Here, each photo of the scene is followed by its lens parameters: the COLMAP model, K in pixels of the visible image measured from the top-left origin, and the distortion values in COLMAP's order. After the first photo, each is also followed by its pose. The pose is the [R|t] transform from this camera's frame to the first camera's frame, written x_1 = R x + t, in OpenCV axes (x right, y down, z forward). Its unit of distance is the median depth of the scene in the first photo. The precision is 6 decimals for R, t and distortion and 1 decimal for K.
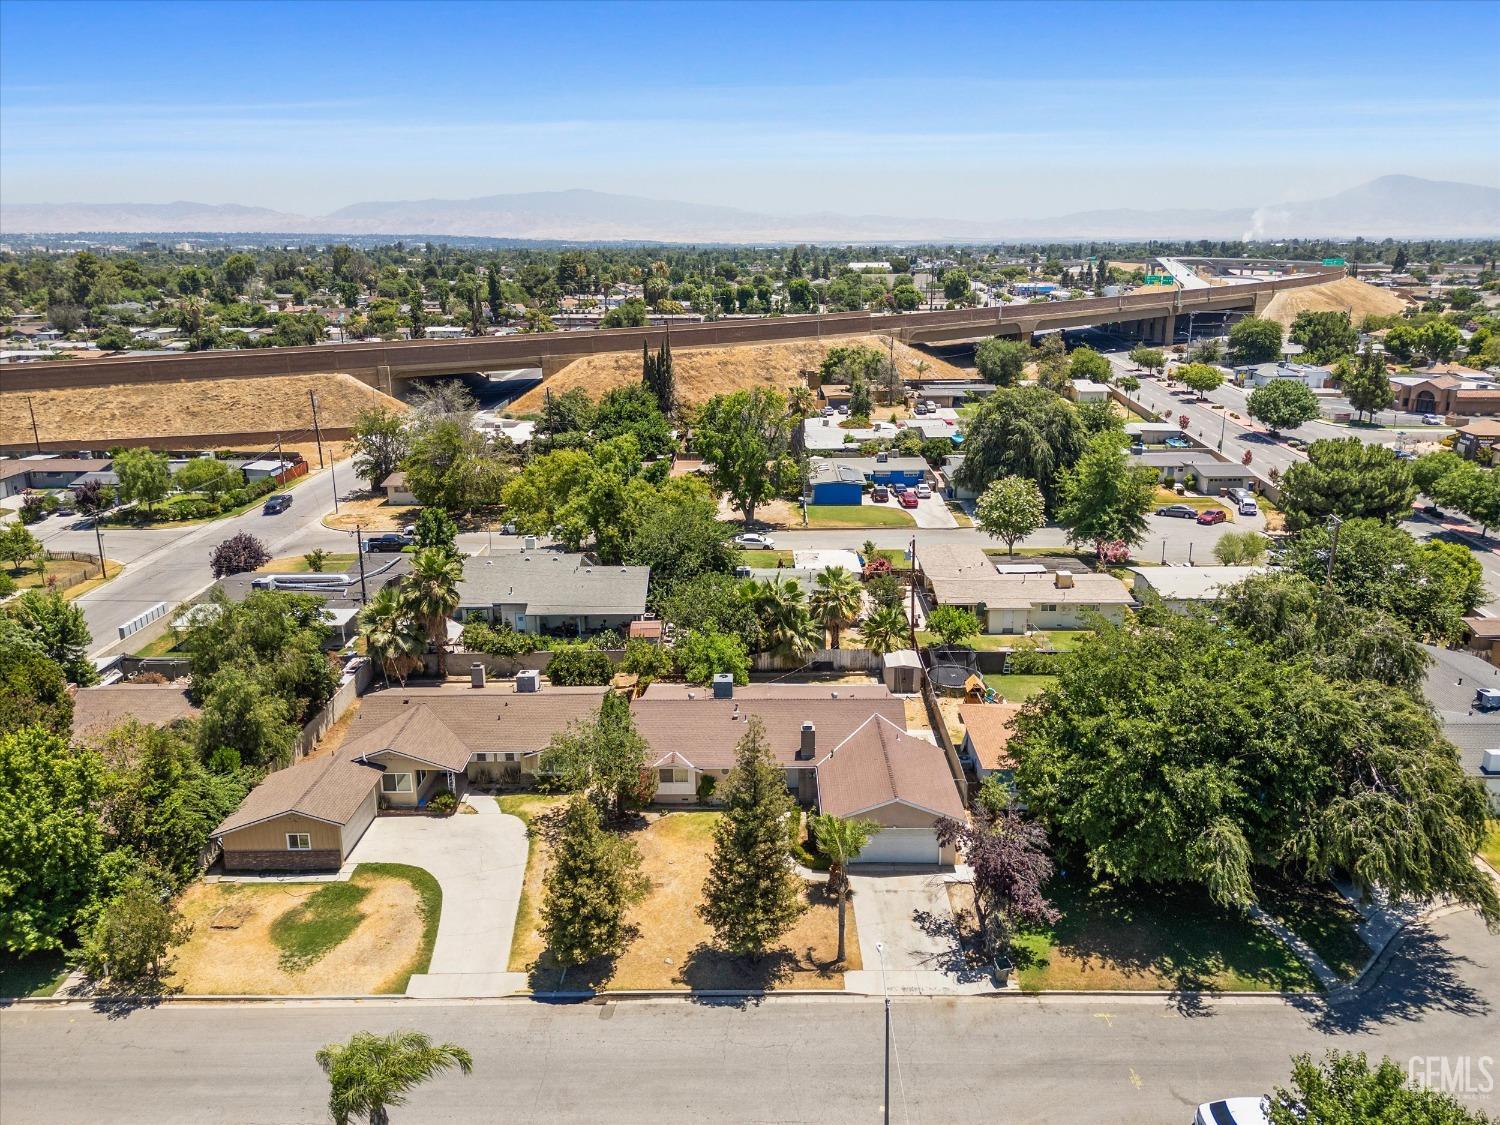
lens RADIAL K [[1054.0, 0, 764.6], [0, 1054.0, 562.8], [0, 0, 1]] dist [0.057386, -0.032972]
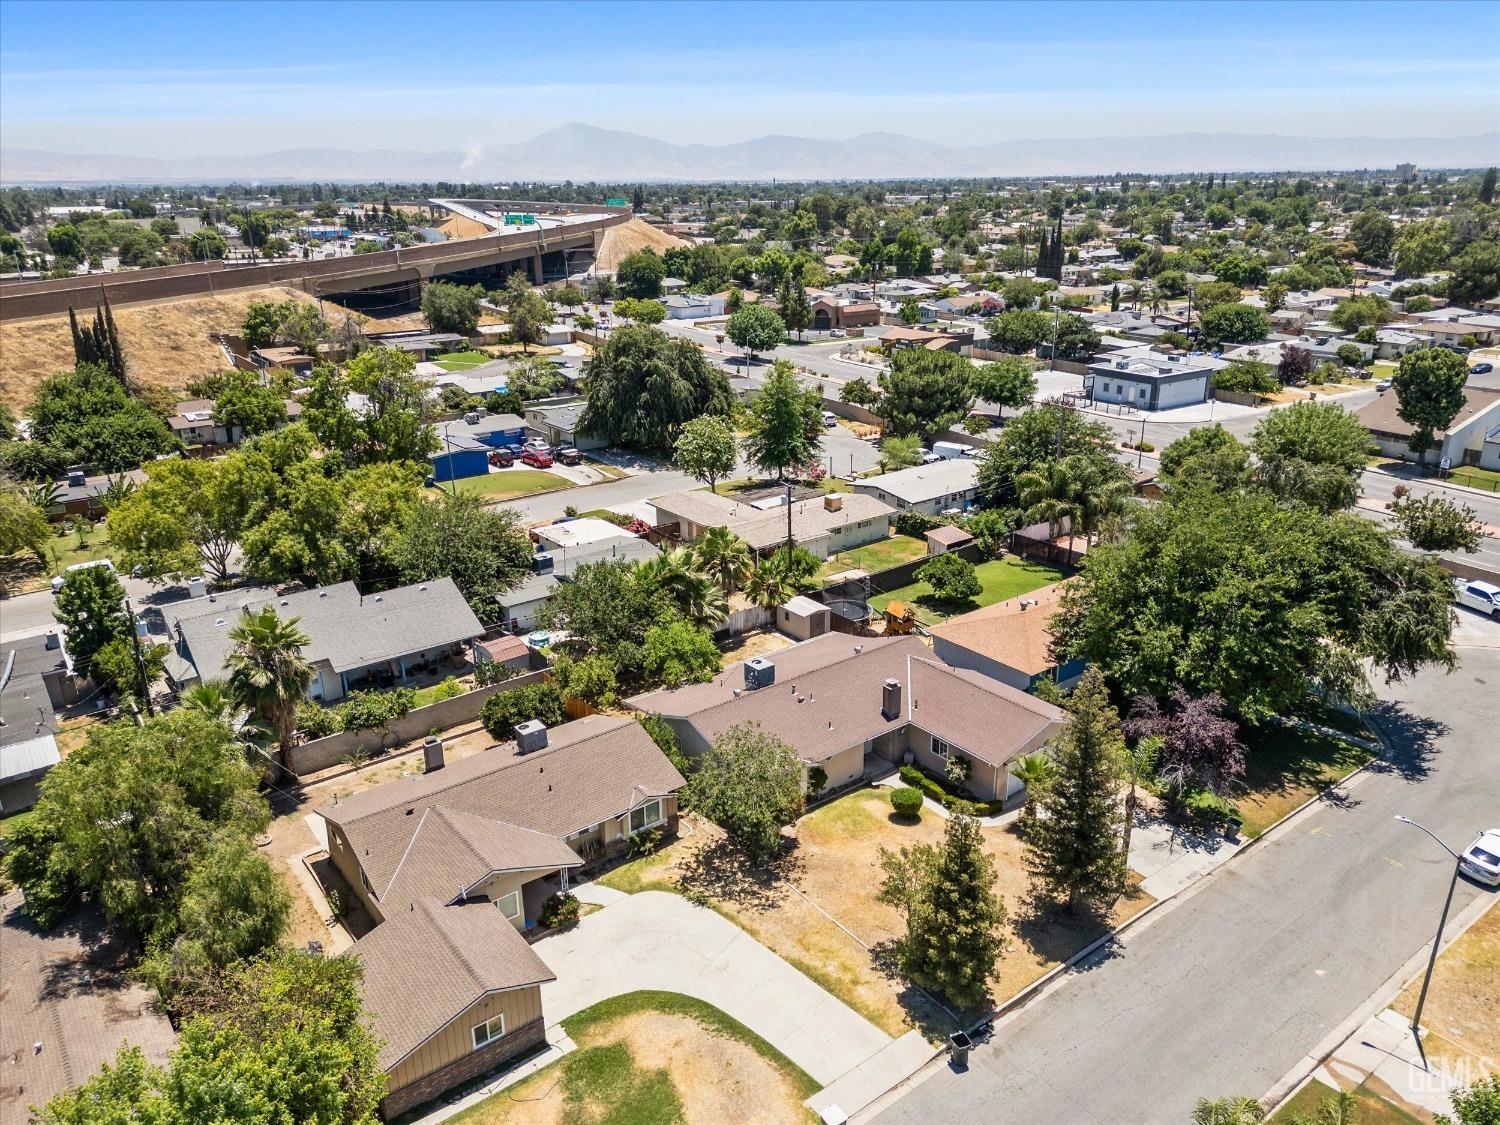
lens RADIAL K [[1054.0, 0, 750.0], [0, 1054.0, 613.9], [0, 0, 1]] dist [0.057386, -0.032972]
pose [[0.791371, -0.235432, 0.564184, -0.446910], [0.183983, 0.971805, 0.147461, -0.052507], [-0.582994, -0.012896, 0.812374, 0.241556]]
